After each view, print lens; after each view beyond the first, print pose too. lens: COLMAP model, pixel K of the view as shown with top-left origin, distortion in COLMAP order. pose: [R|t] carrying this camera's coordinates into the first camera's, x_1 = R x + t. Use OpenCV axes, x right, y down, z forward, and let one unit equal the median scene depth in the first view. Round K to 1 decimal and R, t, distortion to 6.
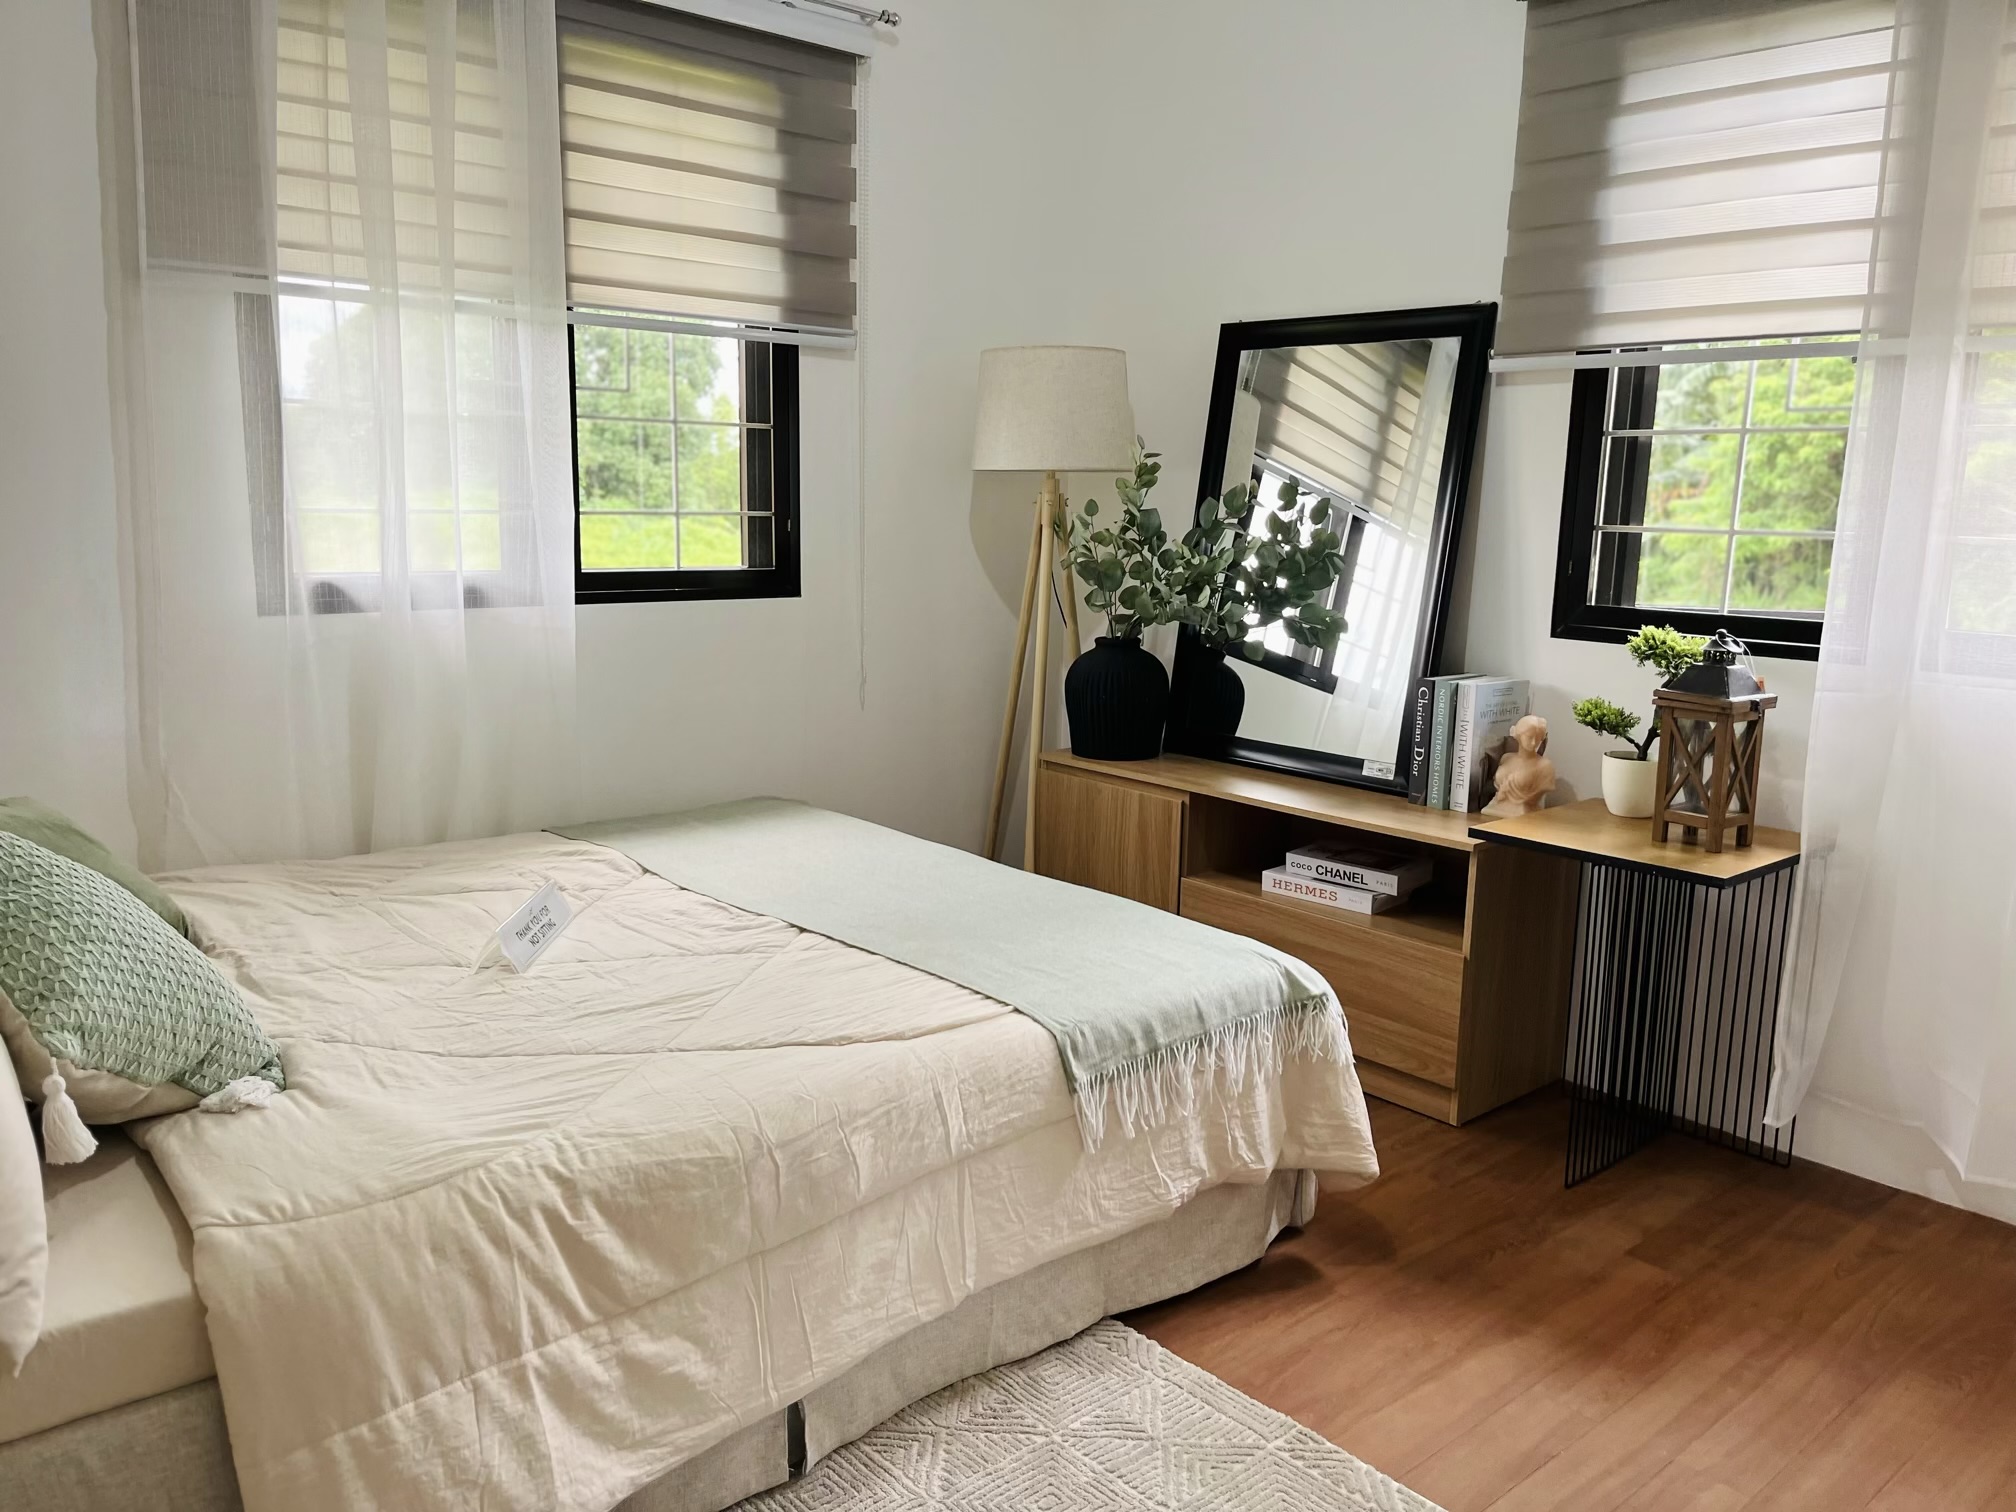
lens RADIAL K [[1523.8, 0, 989.5], [0, 1523.8, 767.4], [0, 0, 1]] dist [0.058416, -0.088883]
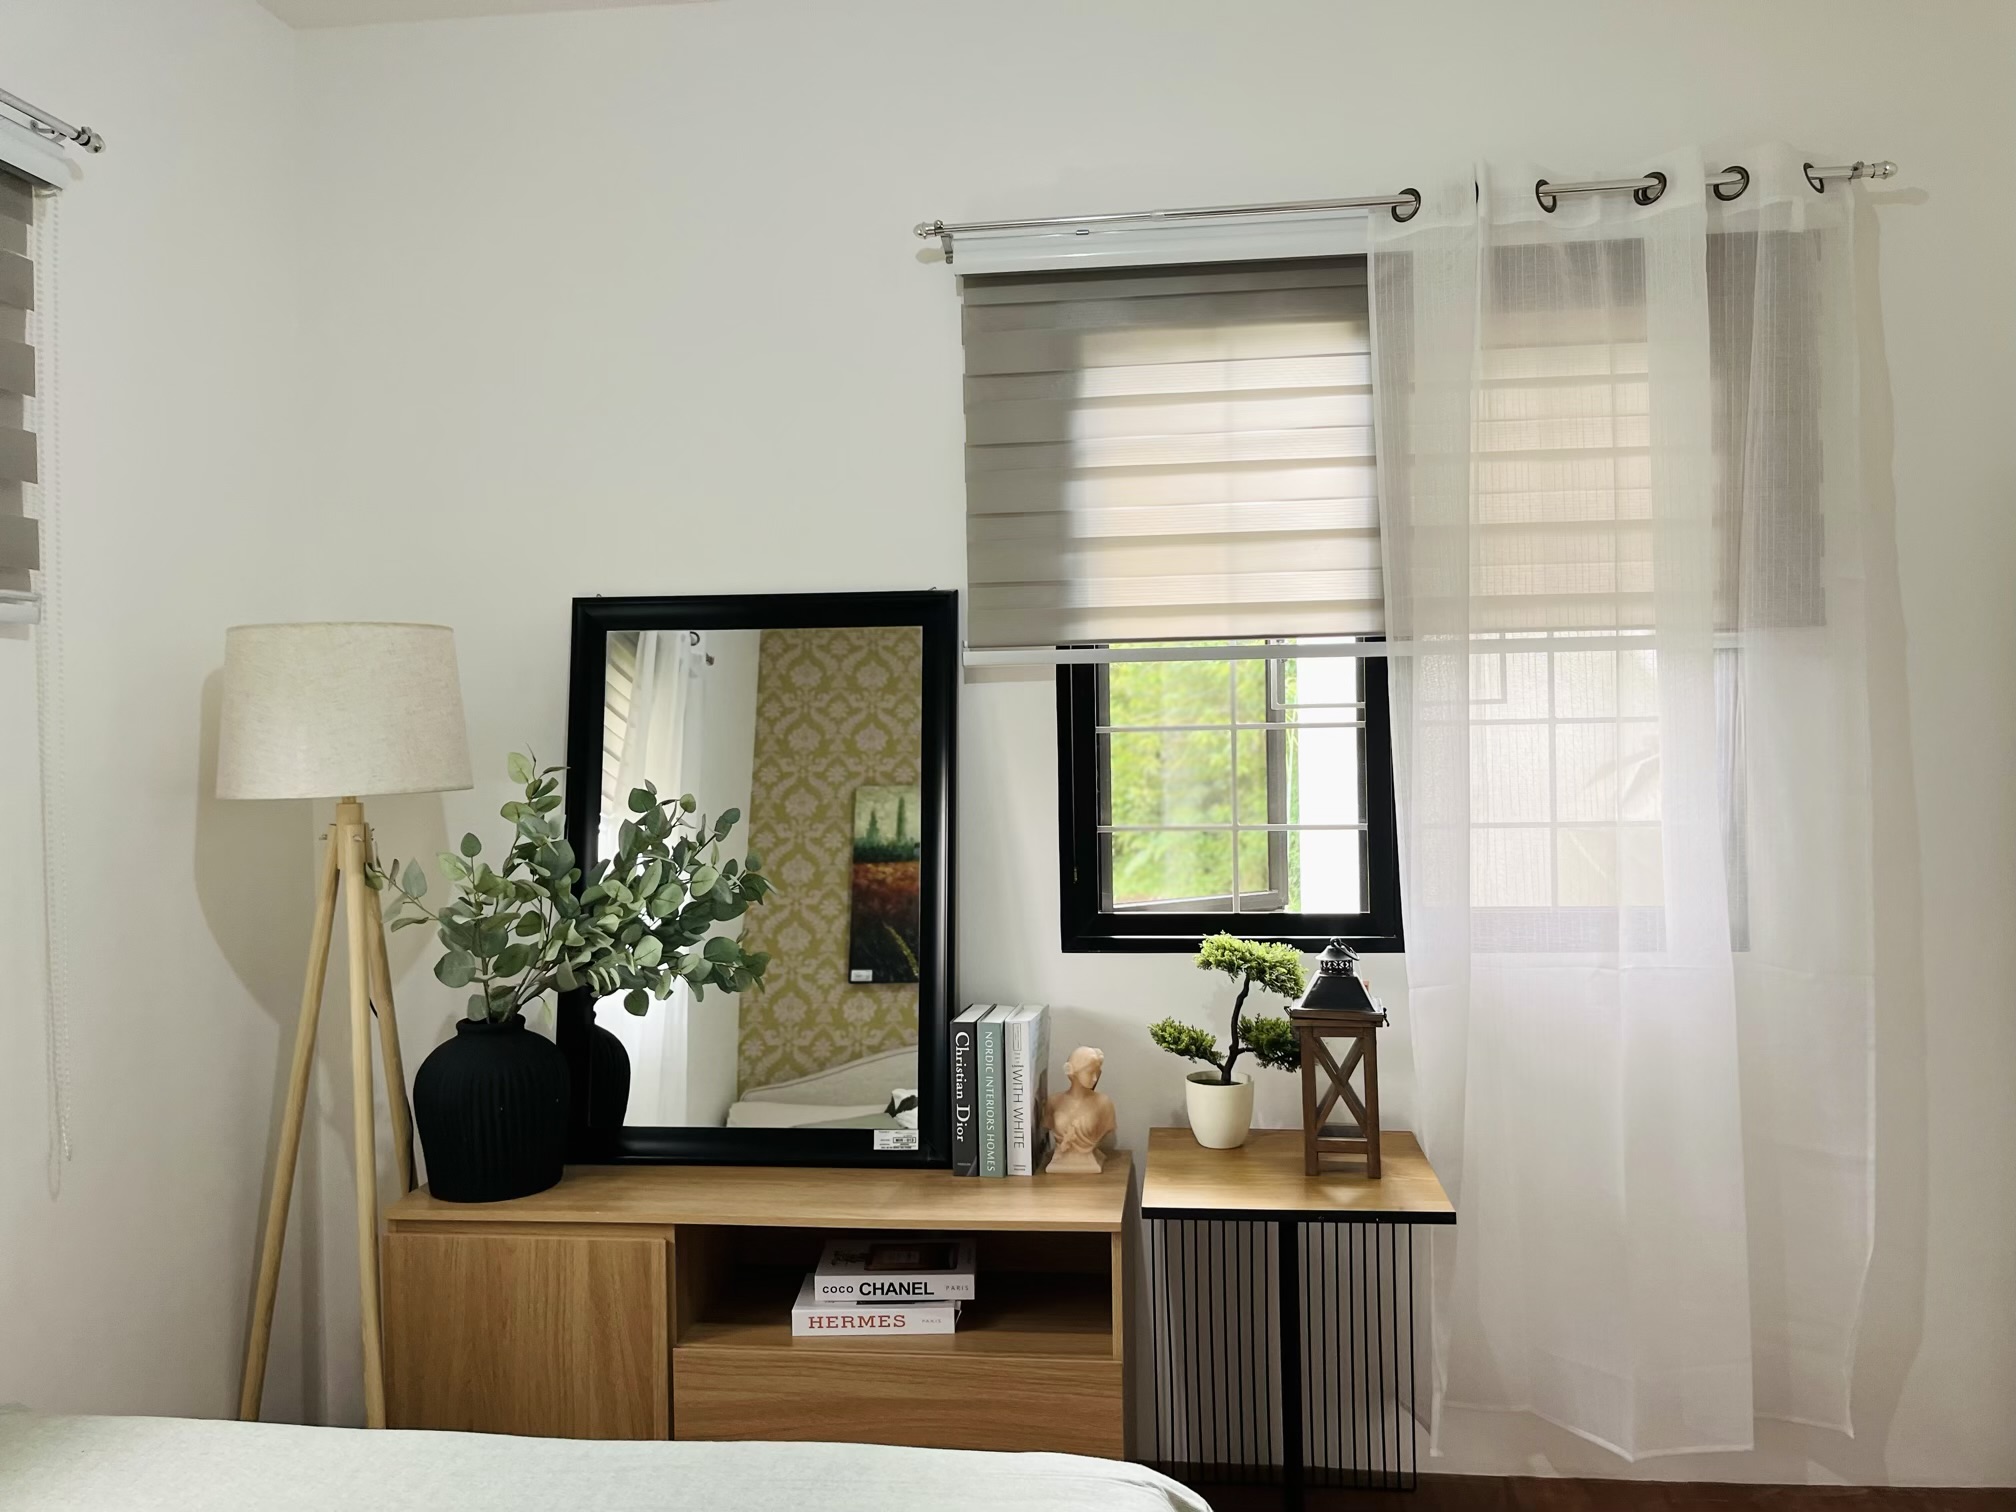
lens RADIAL K [[1523.8, 0, 1022.0], [0, 1523.8, 752.3], [0, 0, 1]] dist [0.058416, -0.088883]
pose [[0.741622, -0.036126, 0.669845, -0.237270], [0.155843, 0.980507, -0.119662, -0.094890], [-0.652464, 0.193135, 0.732795, 0.331325]]
